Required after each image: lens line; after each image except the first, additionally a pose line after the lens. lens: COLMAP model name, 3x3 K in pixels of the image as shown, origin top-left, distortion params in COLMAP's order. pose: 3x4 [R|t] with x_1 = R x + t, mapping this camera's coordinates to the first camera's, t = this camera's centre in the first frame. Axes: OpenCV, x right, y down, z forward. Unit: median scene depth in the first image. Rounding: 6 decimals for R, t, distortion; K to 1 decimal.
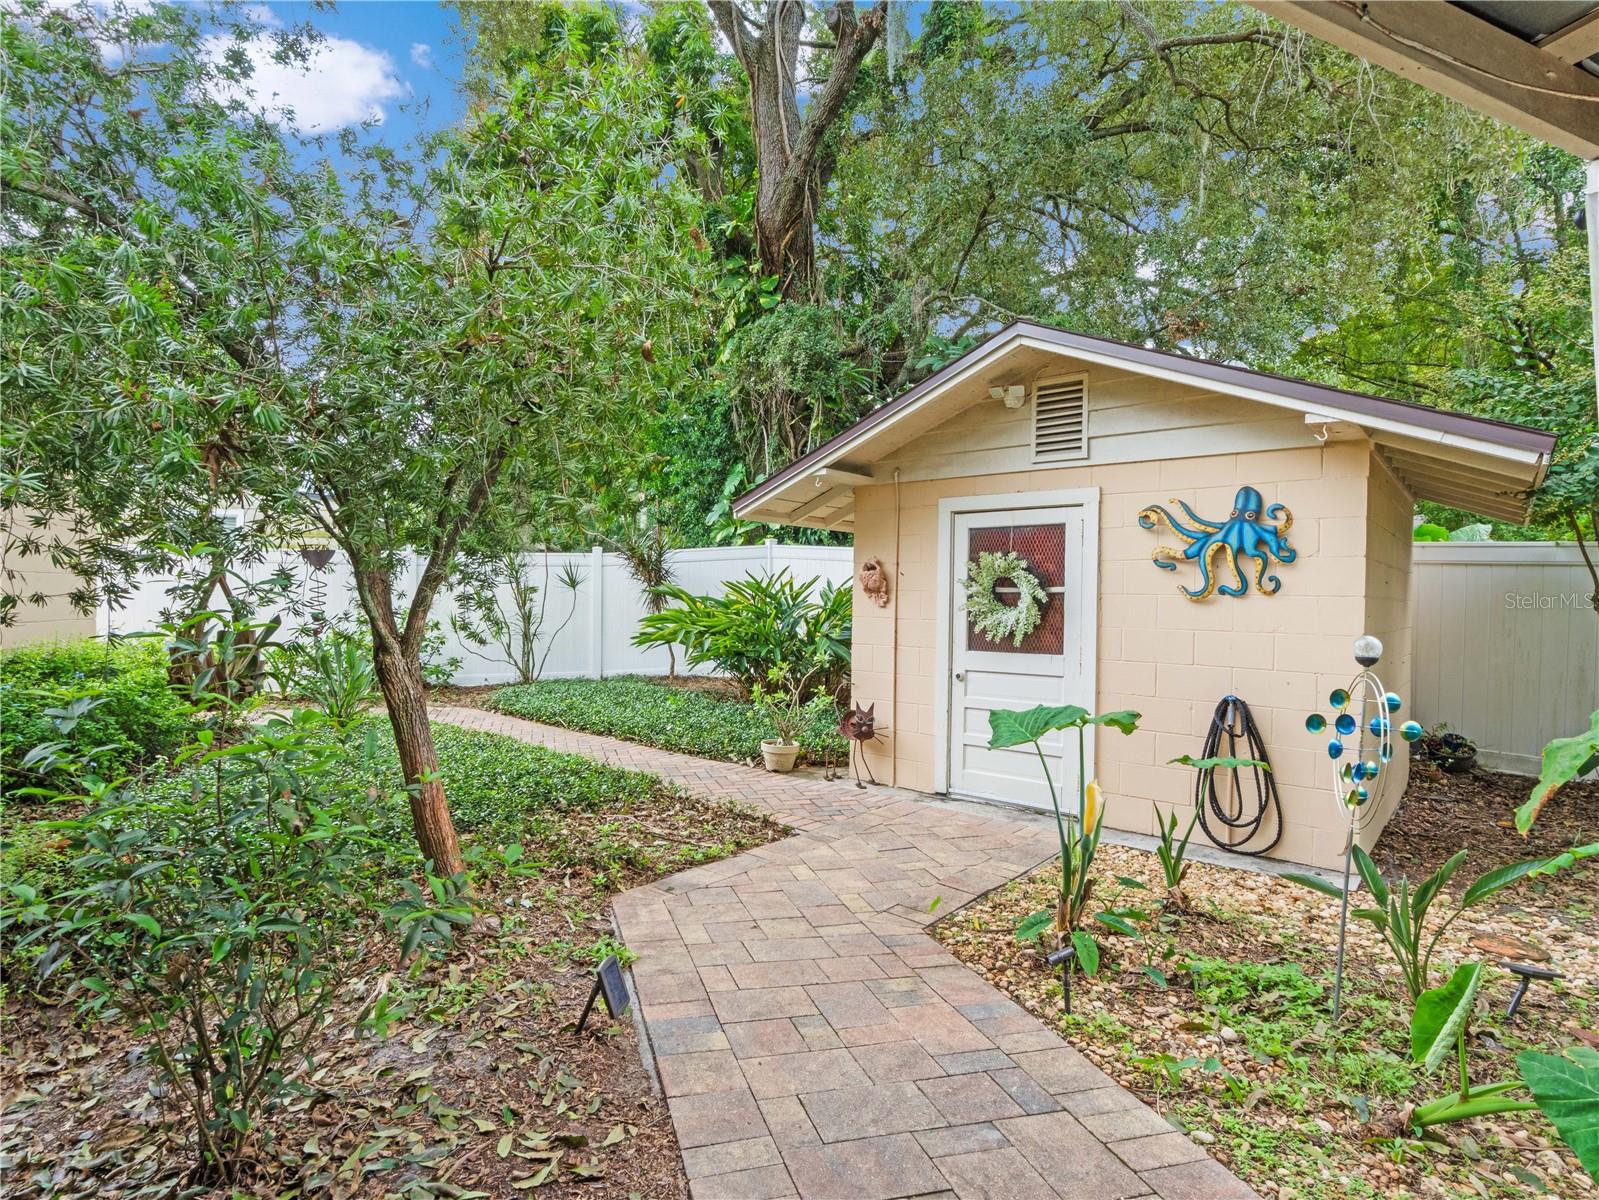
lens RADIAL K [[817.9, 0, 799.4], [0, 817.9, 600.5], [0, 0, 1]] dist [-0.001007, -0.000203]
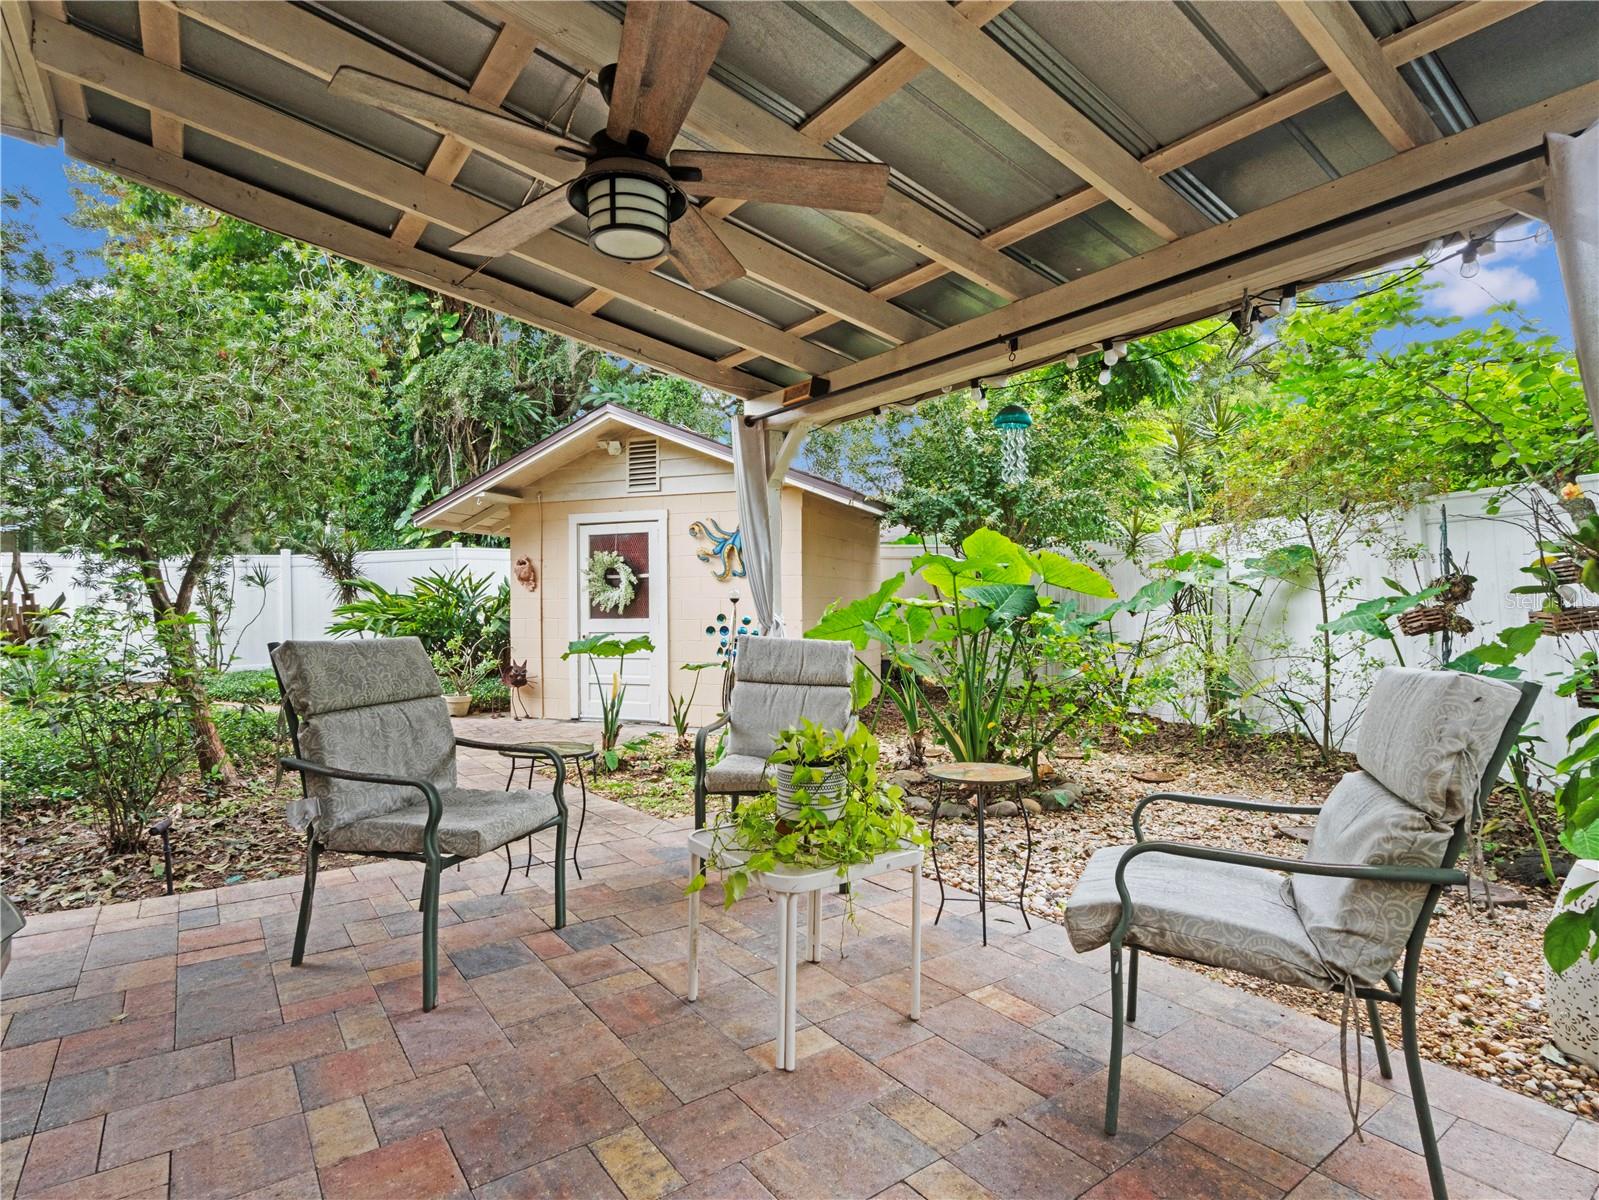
lens RADIAL K [[817.9, 0, 795.7], [0, 817.9, 598.4], [0, 0, 1]] dist [-0.001007, -0.000203]
pose [[0.944073, -0.021679, 0.329023, 0.062329], [0.024016, 0.999707, -0.003041, 0.032693], [-0.328861, 0.010773, 0.944317, -0.430953]]
